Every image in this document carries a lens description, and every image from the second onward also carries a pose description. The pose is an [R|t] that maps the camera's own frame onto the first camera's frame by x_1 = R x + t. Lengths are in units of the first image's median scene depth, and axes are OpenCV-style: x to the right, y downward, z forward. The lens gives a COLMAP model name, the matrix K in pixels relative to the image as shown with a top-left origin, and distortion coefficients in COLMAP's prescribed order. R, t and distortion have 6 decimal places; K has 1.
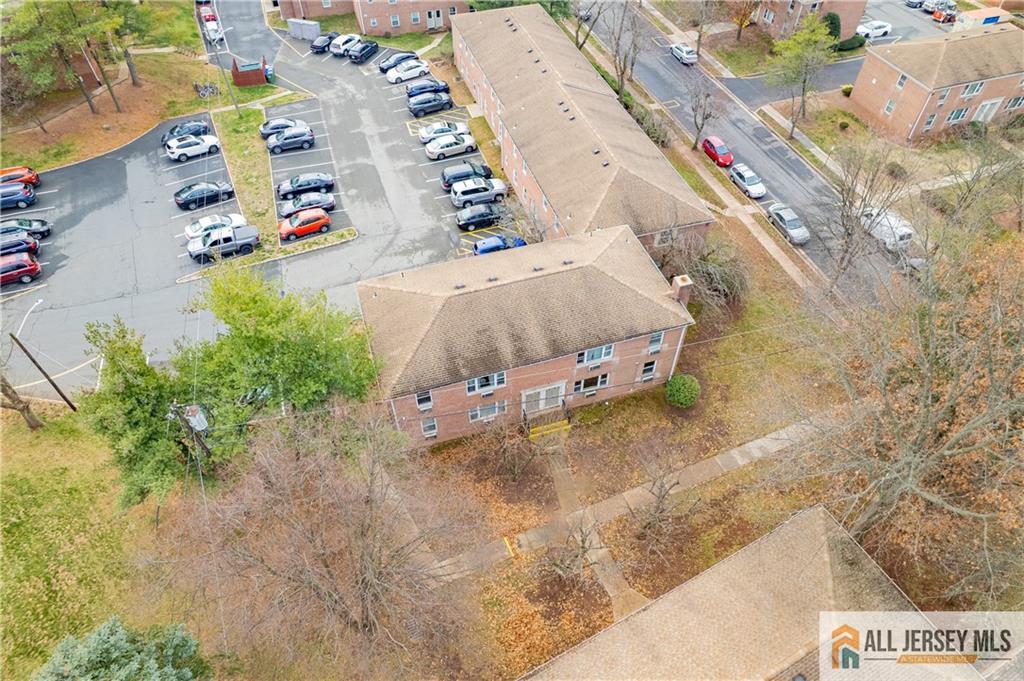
lens RADIAL K [[673.4, 0, 512.0], [0, 673.4, 340.5], [0, 0, 1]] dist [-0.085719, 0.090019]
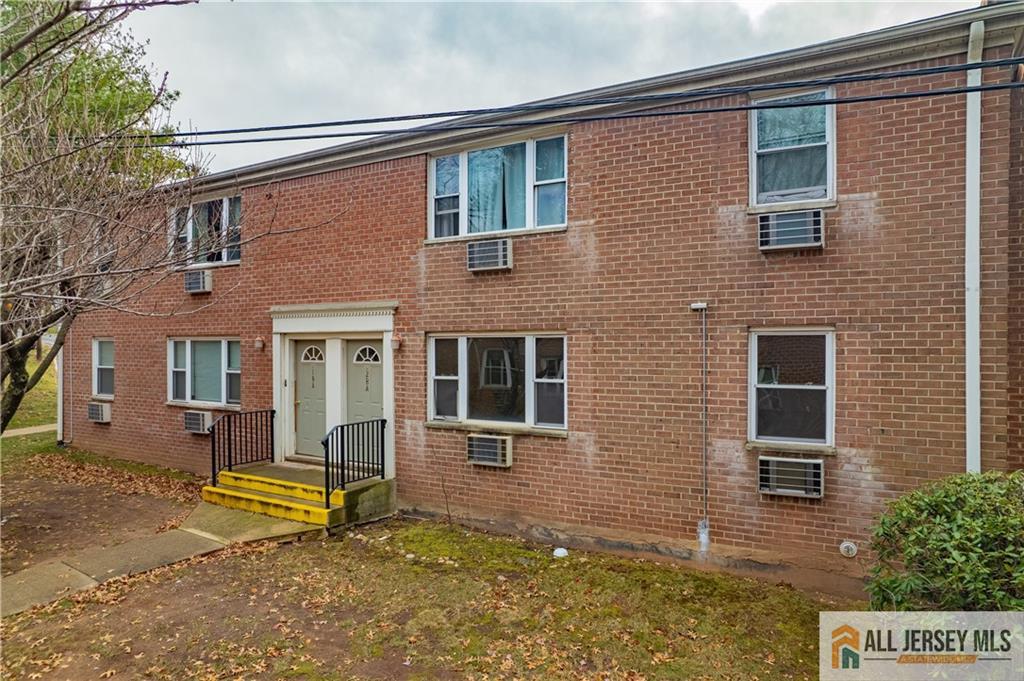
lens RADIAL K [[673.4, 0, 512.0], [0, 673.4, 340.5], [0, 0, 1]] dist [-0.085719, 0.090019]
pose [[0.668168, -0.002547, -0.744006, 0.197568], [-0.558524, 0.658930, -0.503848, 0.112966], [0.491531, 0.752200, 0.438853, 0.602637]]
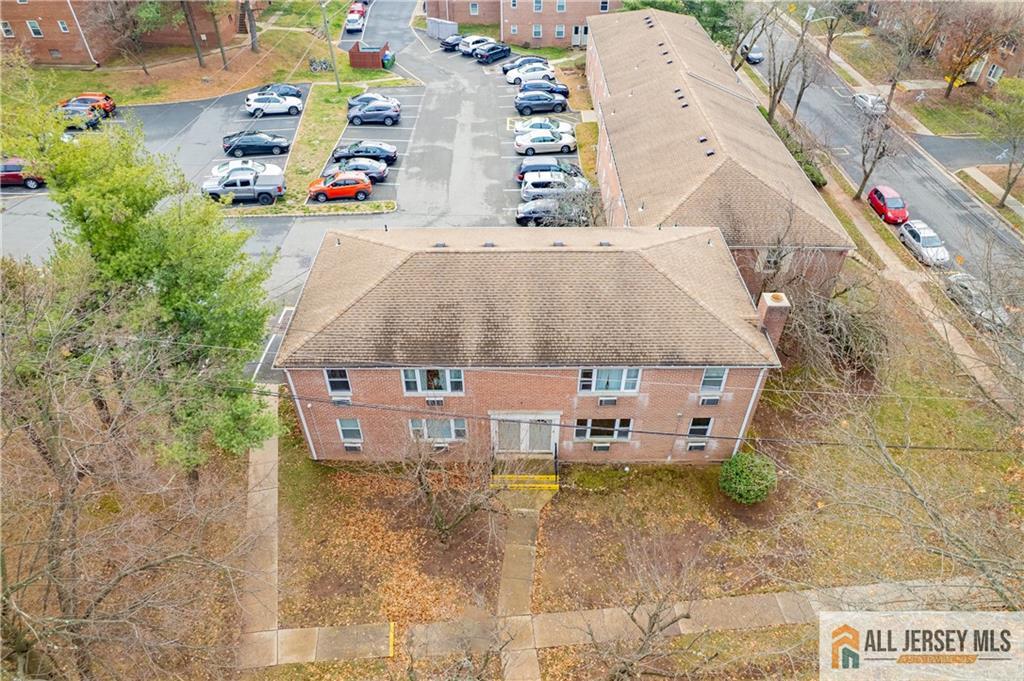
lens RADIAL K [[673.4, 0, 512.0], [0, 673.4, 340.5], [0, 0, 1]] dist [-0.085719, 0.090019]
pose [[0.952976, 0.200661, -0.227096, 0.111082], [-0.229101, 0.967564, -0.106454, 0.047421], [0.198369, 0.153476, 0.968037, 0.227481]]
